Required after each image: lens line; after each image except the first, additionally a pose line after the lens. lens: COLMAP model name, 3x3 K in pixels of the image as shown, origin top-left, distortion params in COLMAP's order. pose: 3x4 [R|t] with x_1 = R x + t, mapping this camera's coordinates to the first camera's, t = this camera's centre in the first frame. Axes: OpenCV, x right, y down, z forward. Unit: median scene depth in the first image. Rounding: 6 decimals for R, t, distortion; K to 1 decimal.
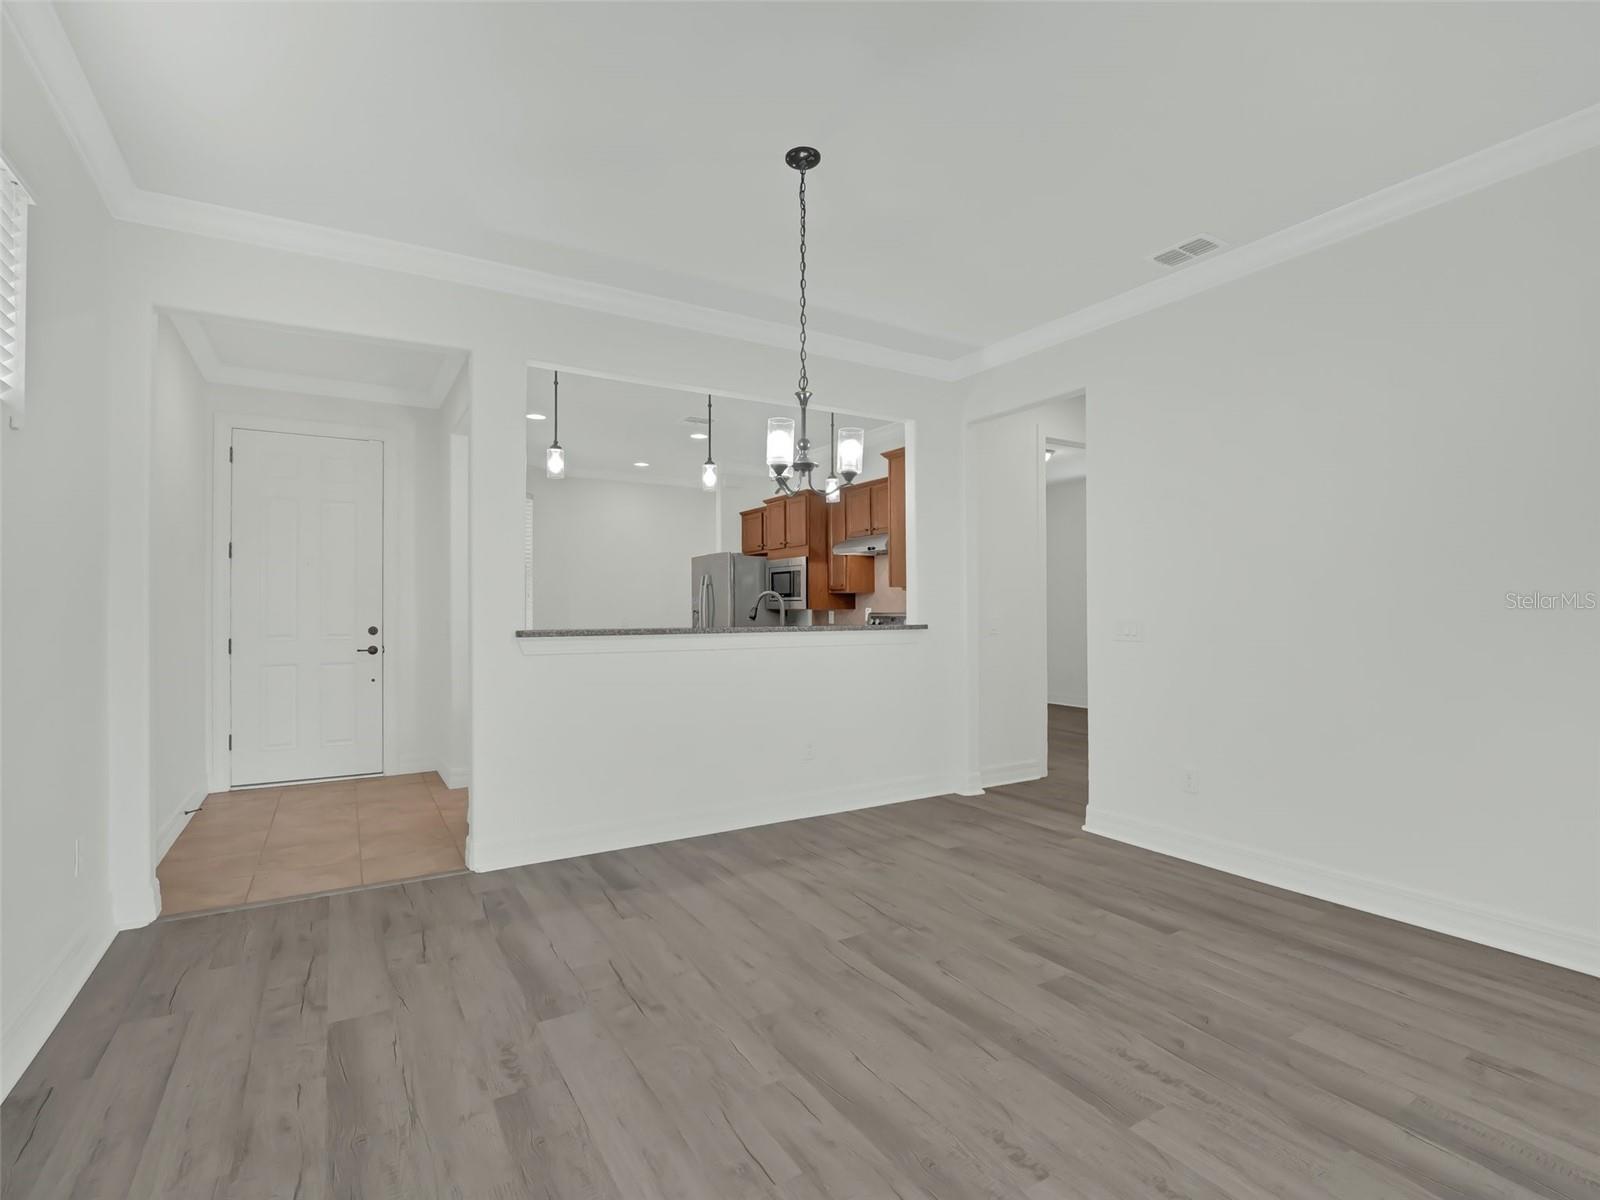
lens RADIAL K [[773.9, 0, 797.5], [0, 773.9, 603.9], [0, 0, 1]] dist [-0.019626, -0.000619]
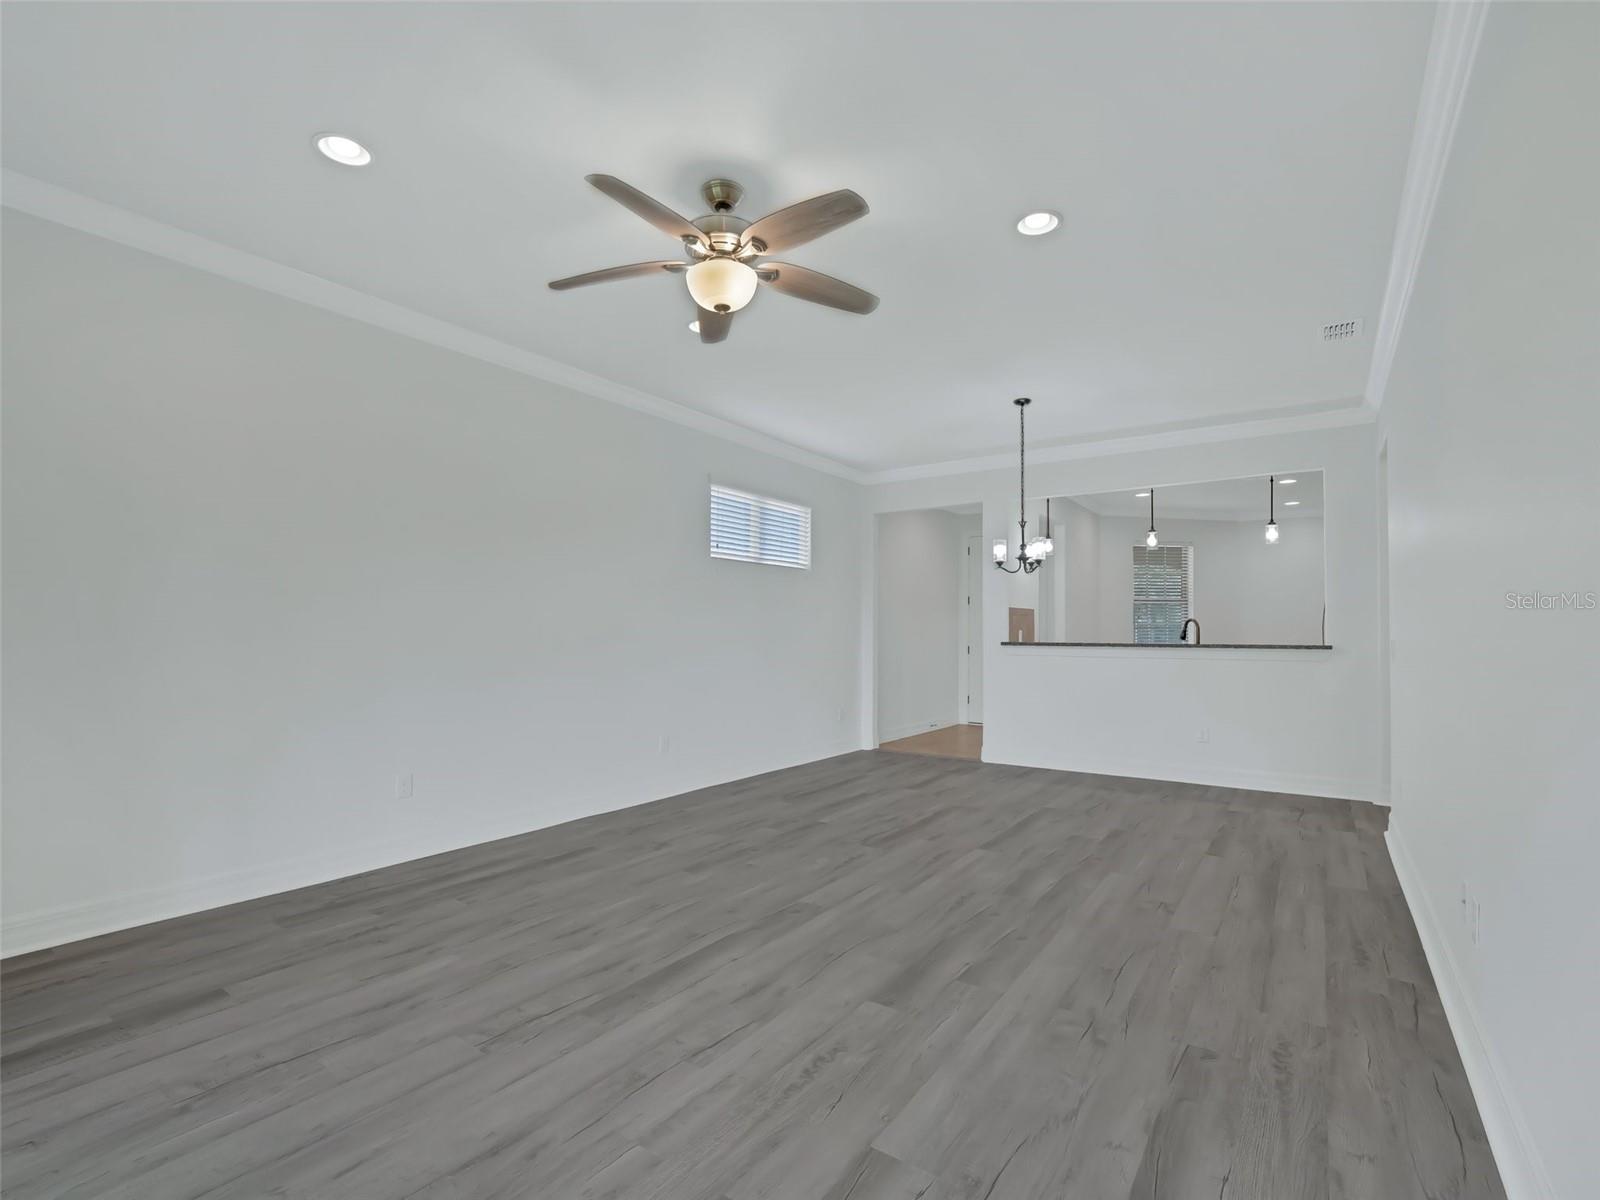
lens RADIAL K [[738.5, 0, 795.5], [0, 738.5, 622.2], [0, 0, 1]] dist [-0.027233, -0.000061]
pose [[0.394792, -0.007245, -0.918742, 1.267957], [0.002947, 0.999974, -0.006620, -0.004192], [0.918766, -0.000095, 0.394803, -0.233642]]
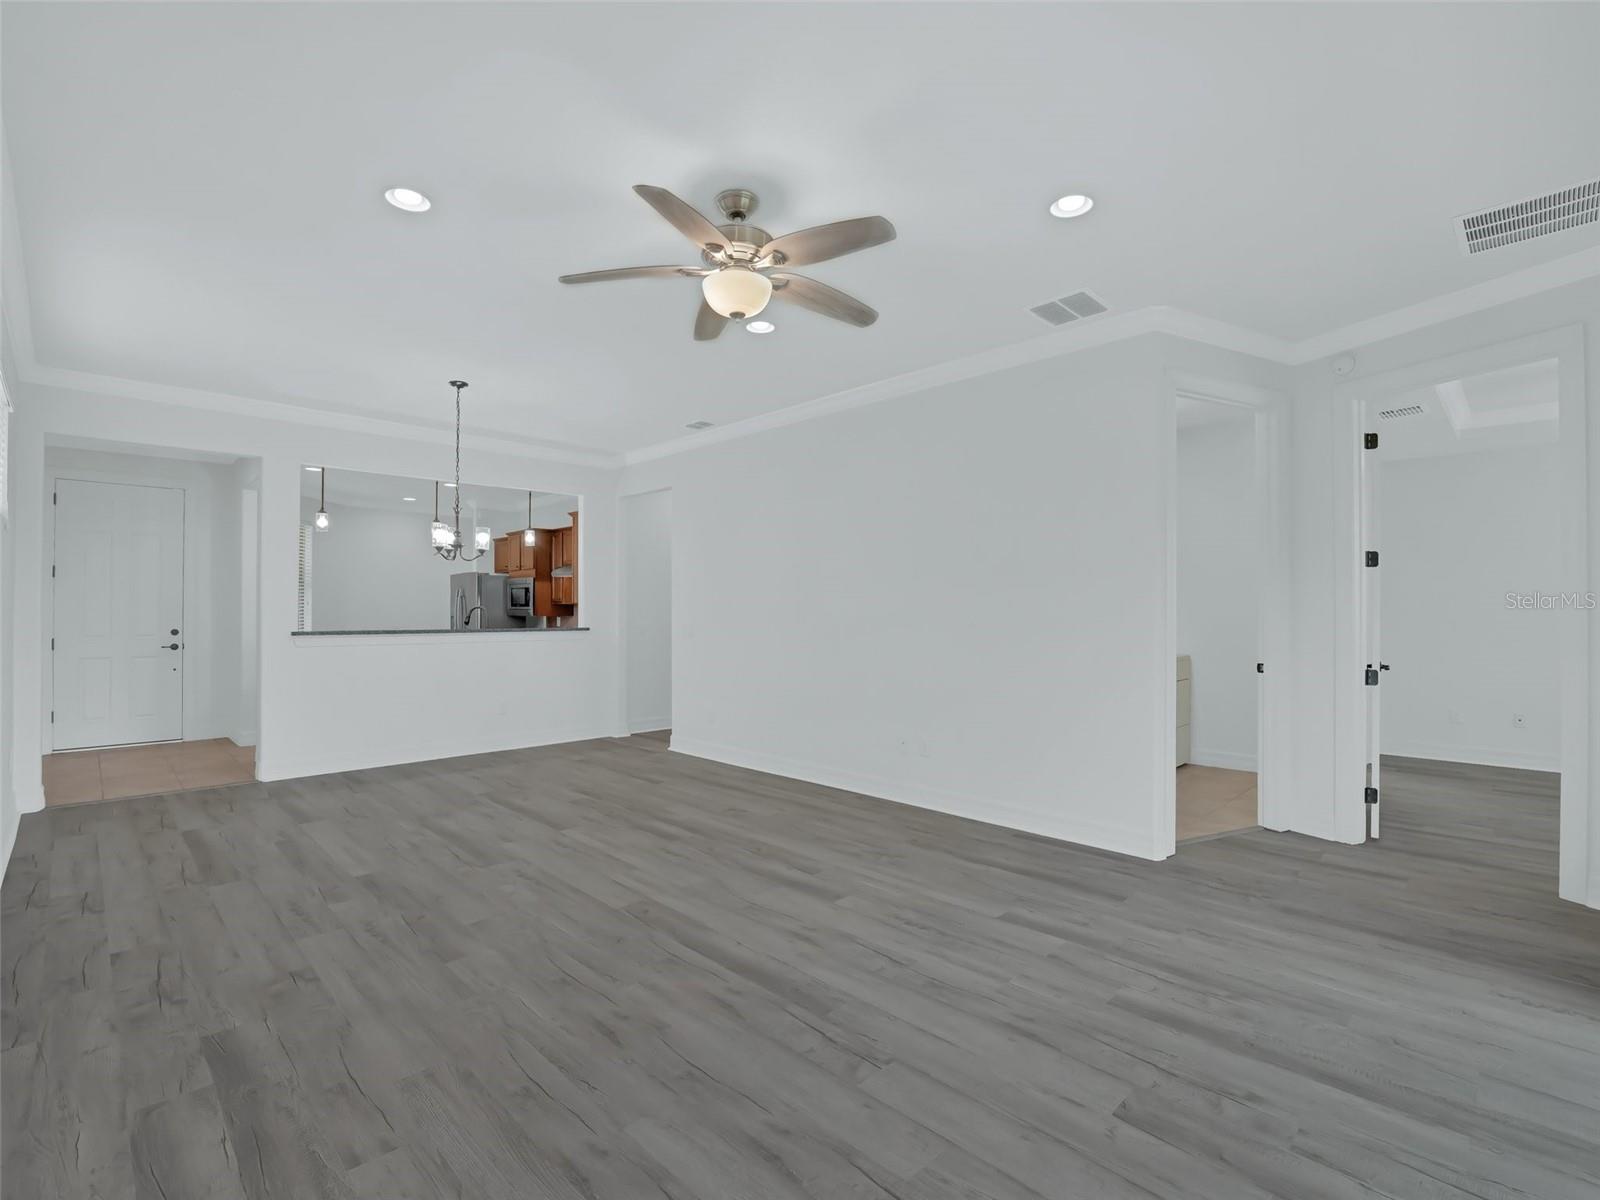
lens RADIAL K [[749.2, 0, 800.6], [0, 749.2, 604.5], [0, 0, 1]] dist [-0.023184, -0.000617]
pose [[0.971395, 0.006242, 0.237389, 0.335212], [-0.005920, 0.999980, -0.002073, -0.028200], [-0.237397, 0.000608, 0.971413, -0.843338]]
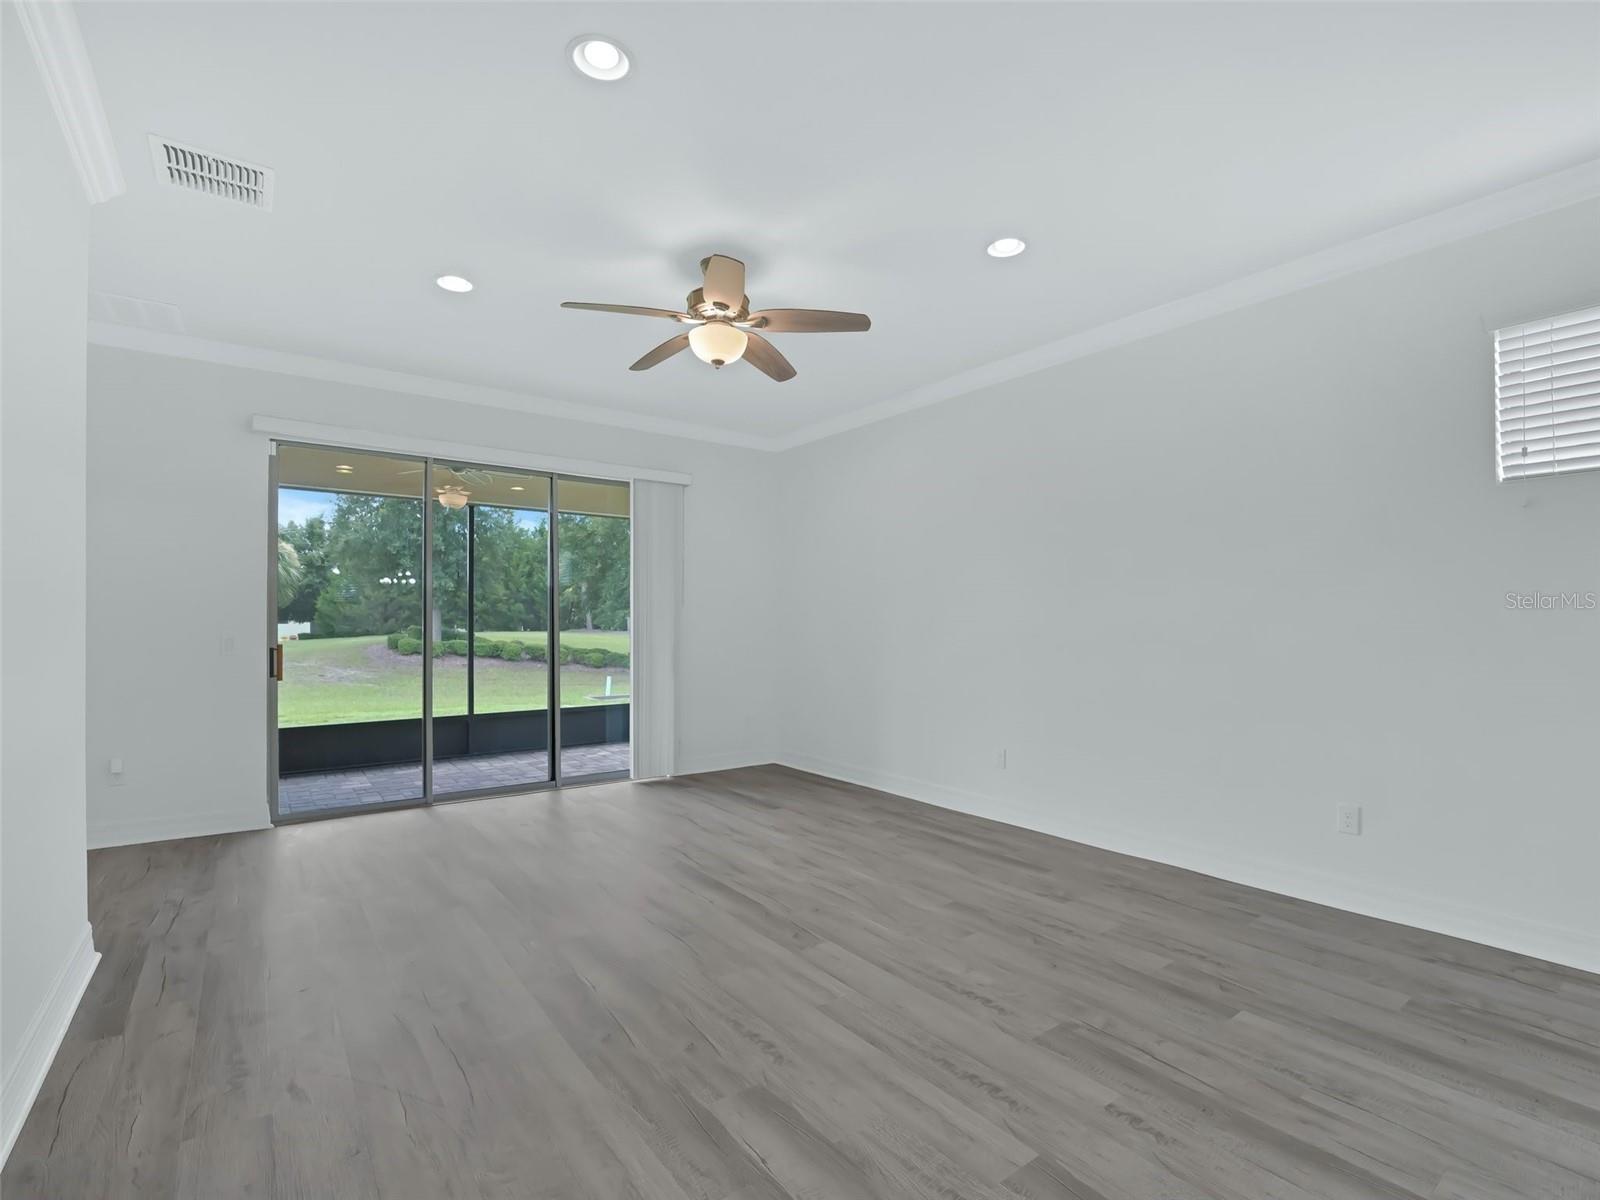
lens RADIAL K [[749.2, 0, 800.6], [0, 749.2, 604.5], [0, 0, 1]] dist [-0.023184, -0.000617]
pose [[-0.995428, -0.000890, -0.095507, 0.453171], [0.002430, 0.999397, -0.034633, 0.004642], [0.095480, -0.034707, -0.994826, 1.058420]]
